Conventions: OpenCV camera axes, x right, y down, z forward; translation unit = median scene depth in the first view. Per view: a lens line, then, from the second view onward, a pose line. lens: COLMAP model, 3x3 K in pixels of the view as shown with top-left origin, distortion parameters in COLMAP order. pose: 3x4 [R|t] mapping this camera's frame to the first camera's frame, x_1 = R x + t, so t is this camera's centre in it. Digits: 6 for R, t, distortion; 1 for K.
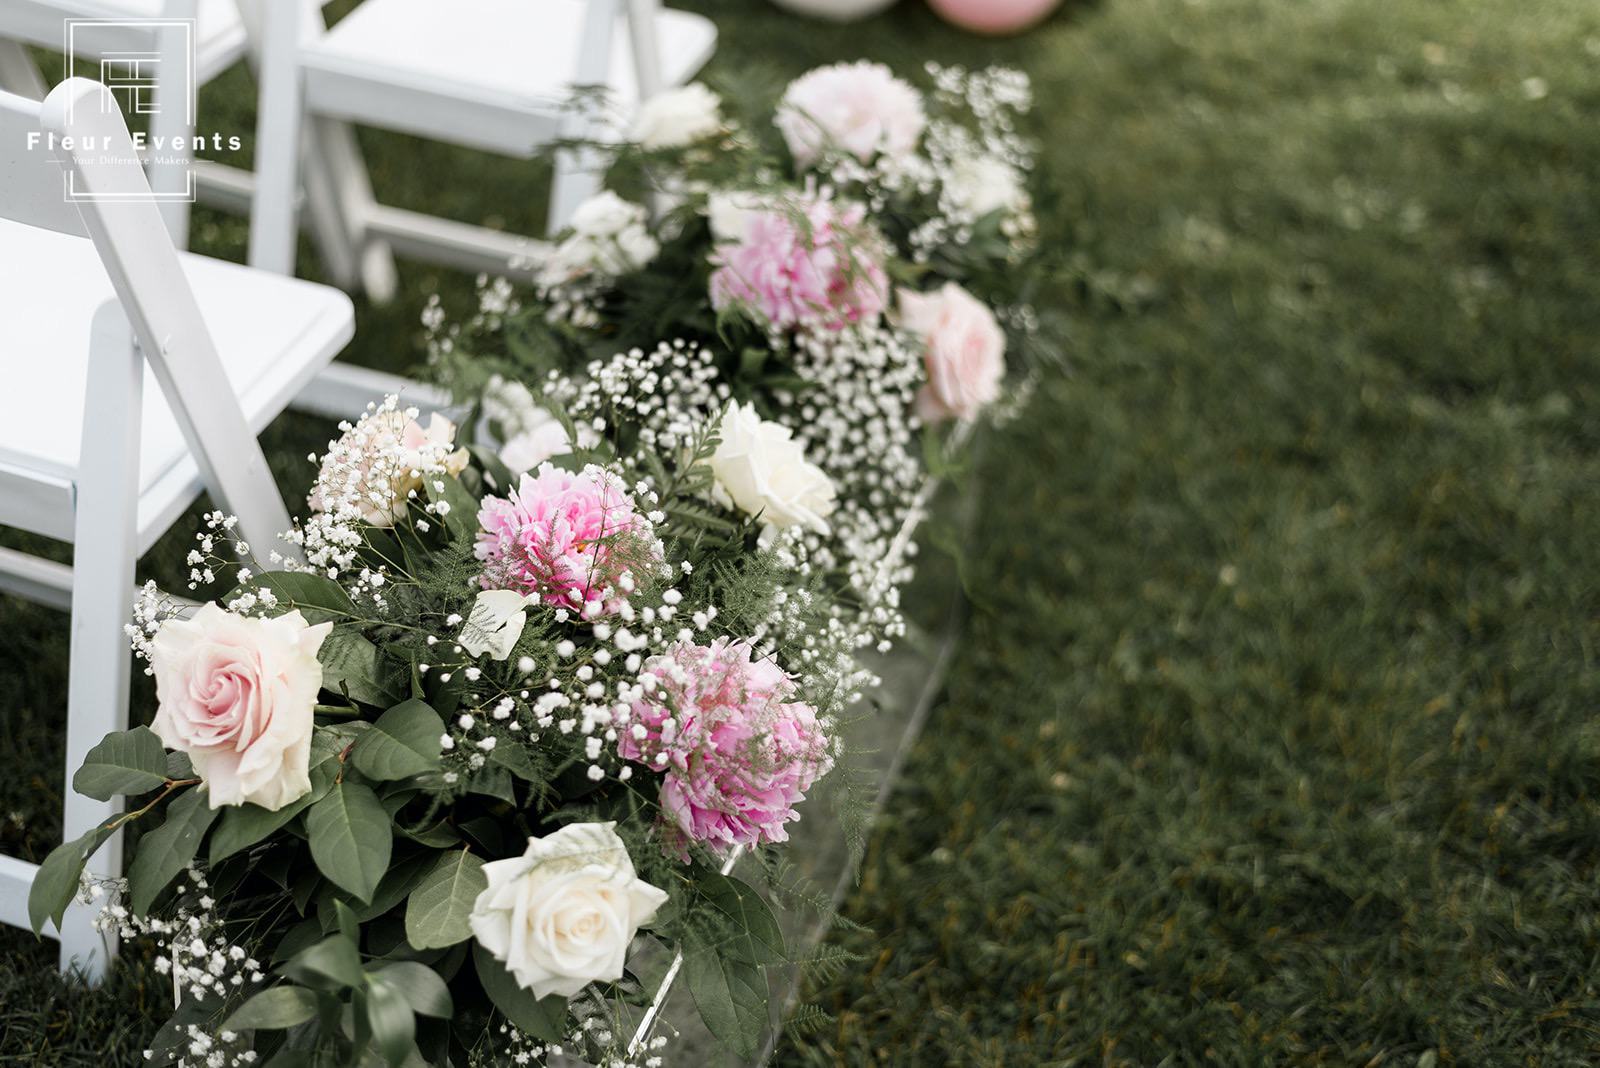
lens RADIAL K [[2301.5, 0, 810.5], [0, 2301.5, 528.6], [0, 0, 1]] dist [-0.024386, 0.000000]
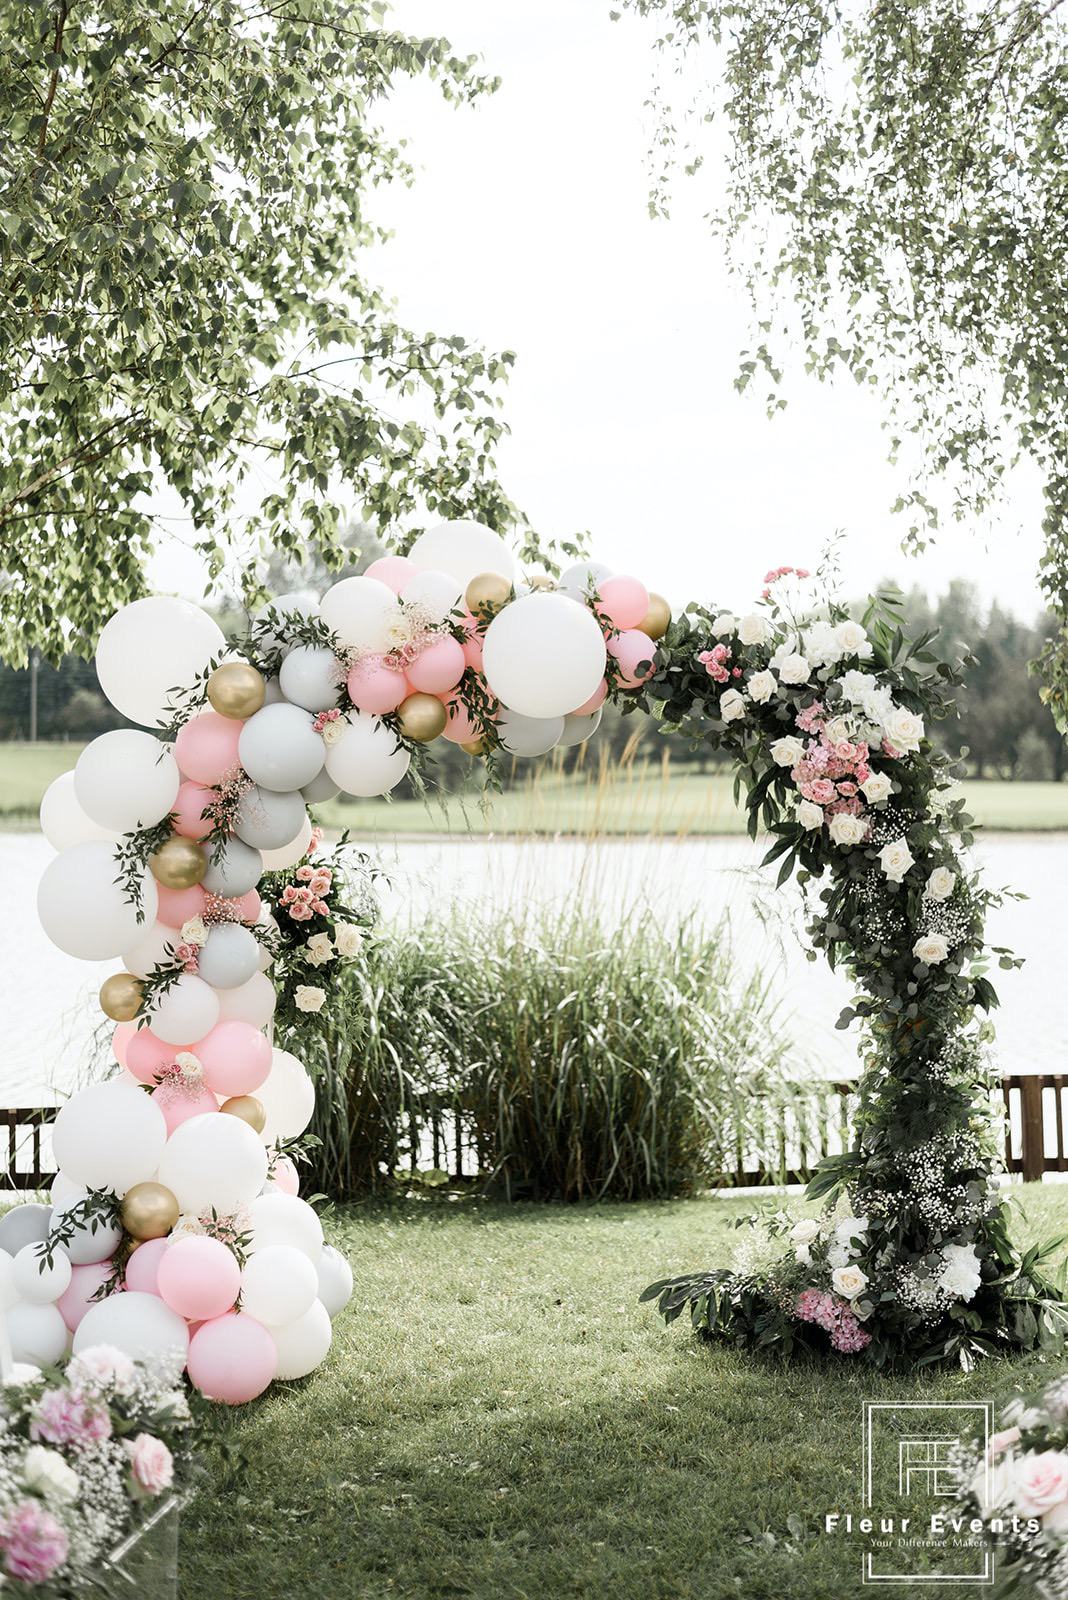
lens RADIAL K [[2301.5, 0, 529.4], [0, 2301.5, 818.0], [0, 0, 1]] dist [-0.024386, 0.000000]
pose [[0.986007, -0.062695, 0.154464, 0.139960], [0.133695, 0.850879, -0.508066, 0.642639], [-0.099577, 0.521607, 0.847355, -1.383452]]
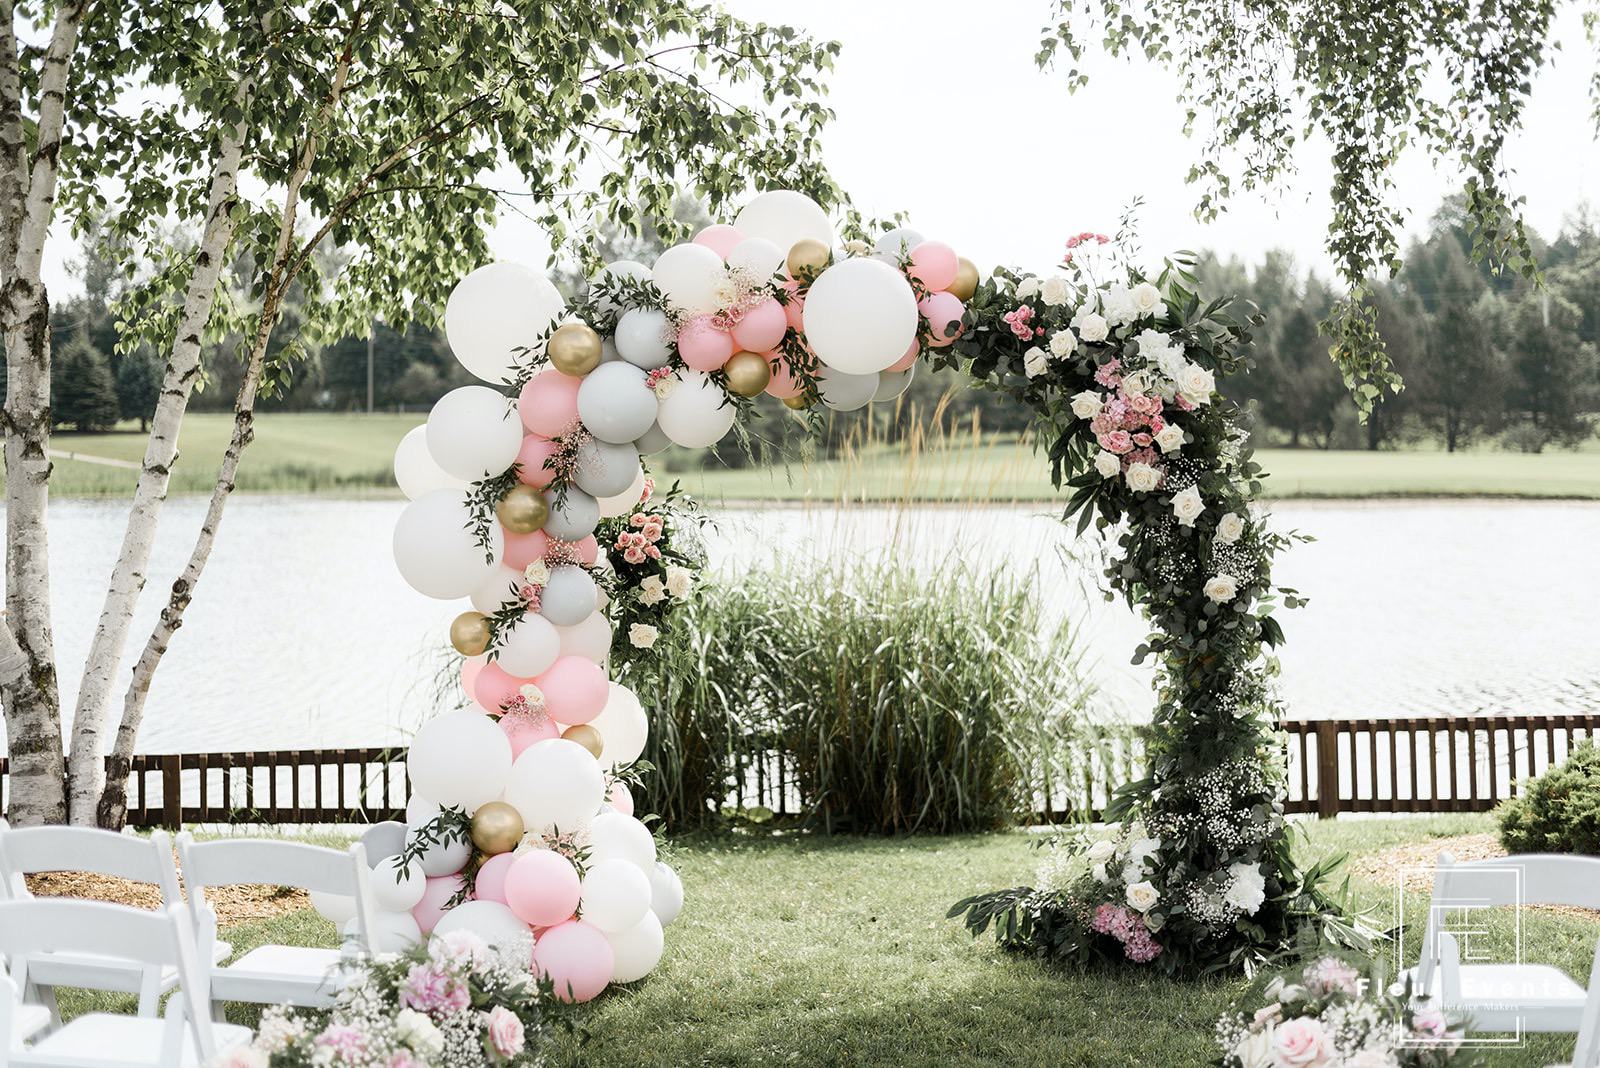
lens RADIAL K [[2301.5, 0, 757.8], [0, 2301.5, 558.1], [0, 0, 1]] dist [-0.024386, 0.000000]
pose [[0.991684, -0.065634, 0.110700, 0.105608], [0.111906, 0.864577, -0.489881, 0.846041], [-0.063556, 0.498195, 0.864733, -1.621183]]
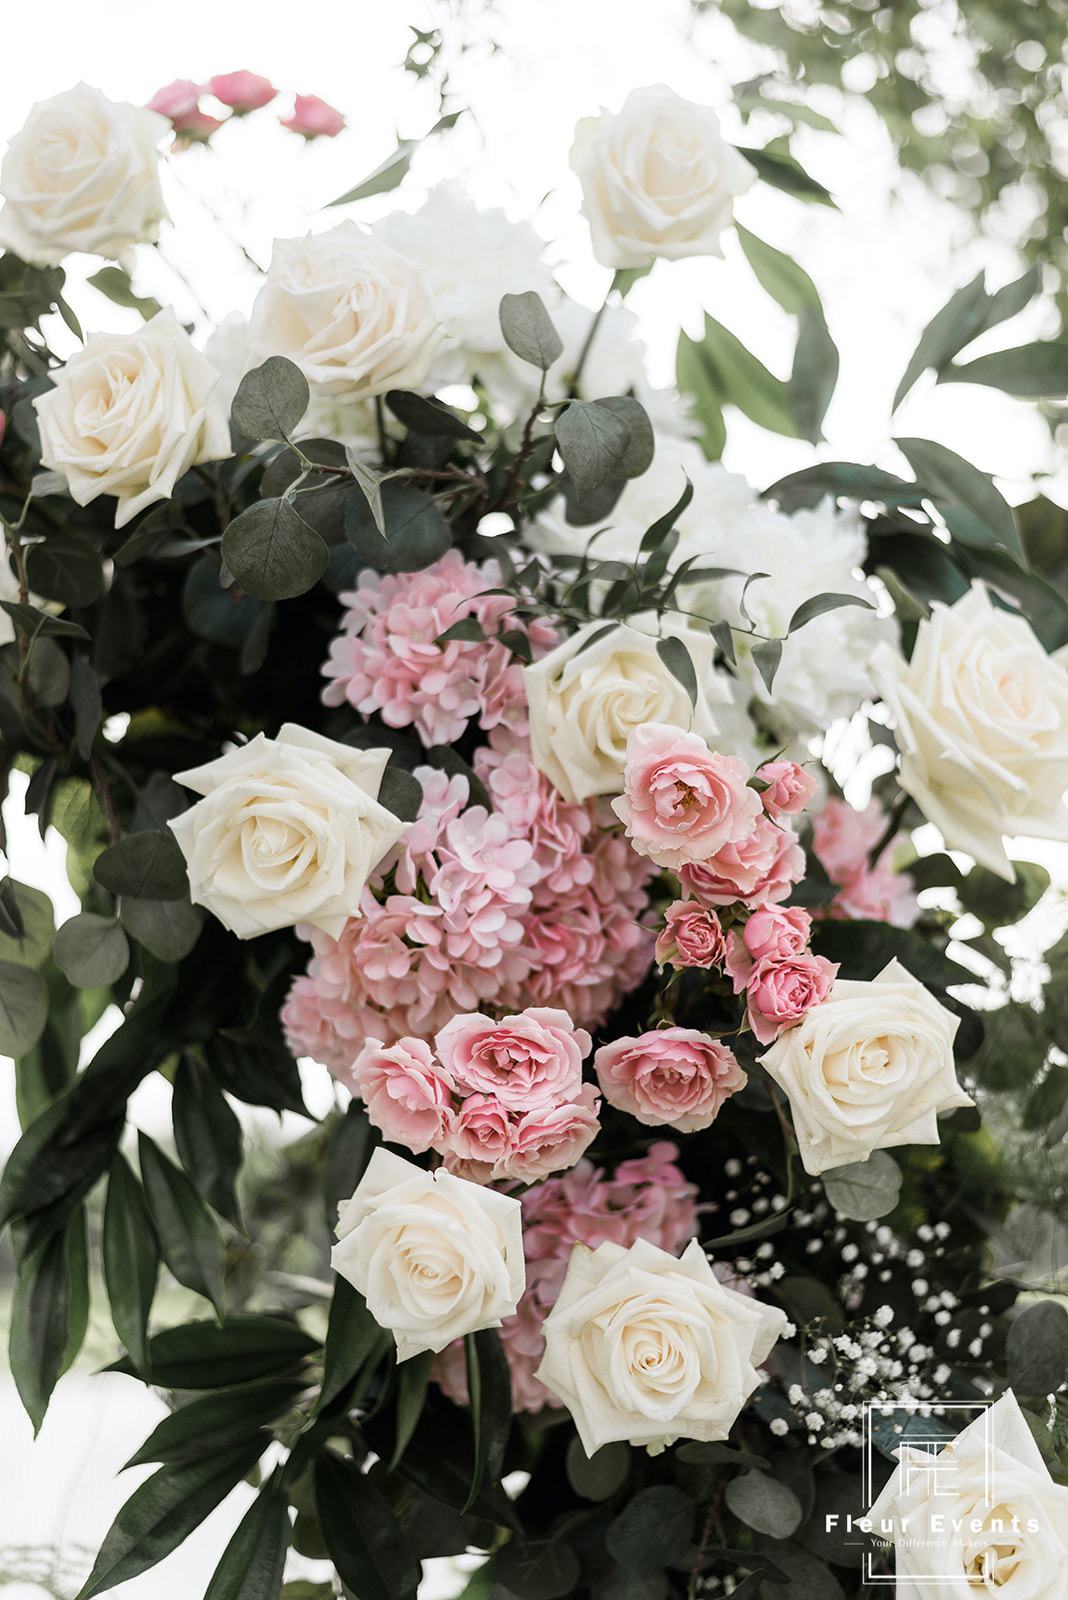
lens RADIAL K [[2301.5, 0, 524.1], [0, 2301.5, 810.6], [0, 0, 1]] dist [-0.024386, 0.000000]
pose [[0.896020, 0.032193, 0.442844, 0.954166], [0.284577, 0.723948, -0.628423, -0.950852], [-0.340827, 0.689103, 0.639511, 1.351065]]
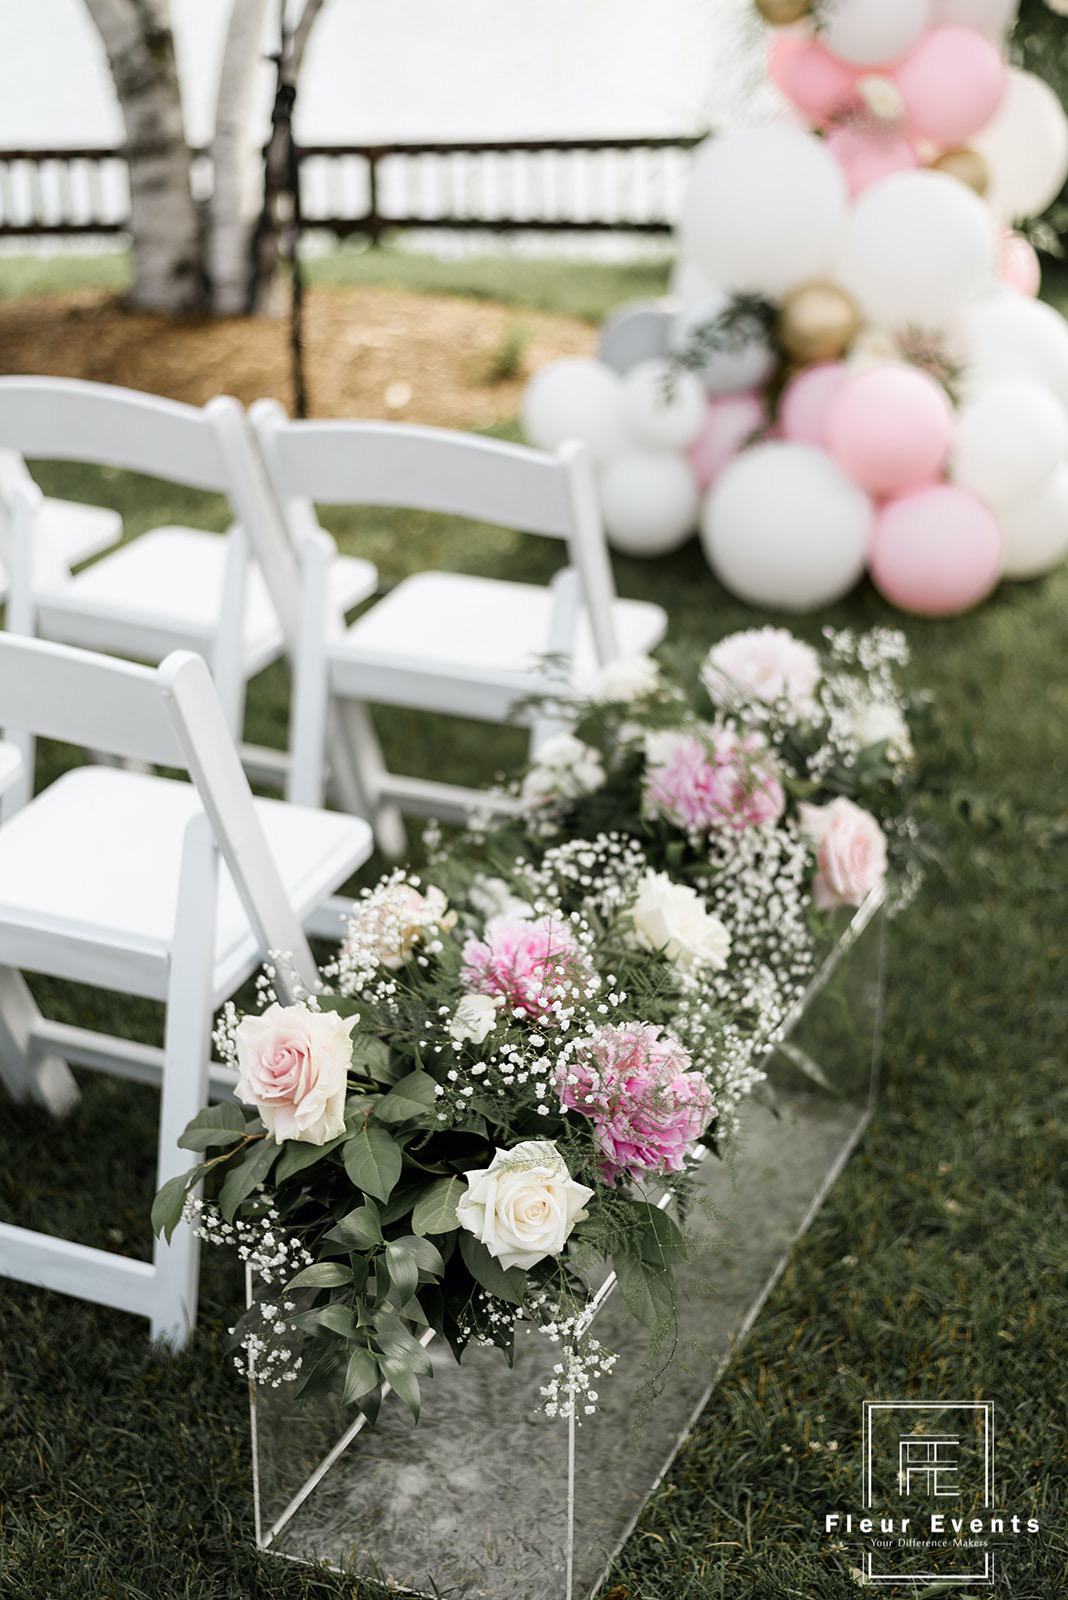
lens RADIAL K [[2445.9, 0, 529.1], [0, 2445.9, 816.3], [0, 0, 1]] dist [-0.035527, 0.000000]
pose [[0.991081, -0.036785, -0.128085, 0.073594], [0.017793, 0.989069, -0.146377, 0.111046], [0.132069, 0.142792, 0.980902, -0.379731]]
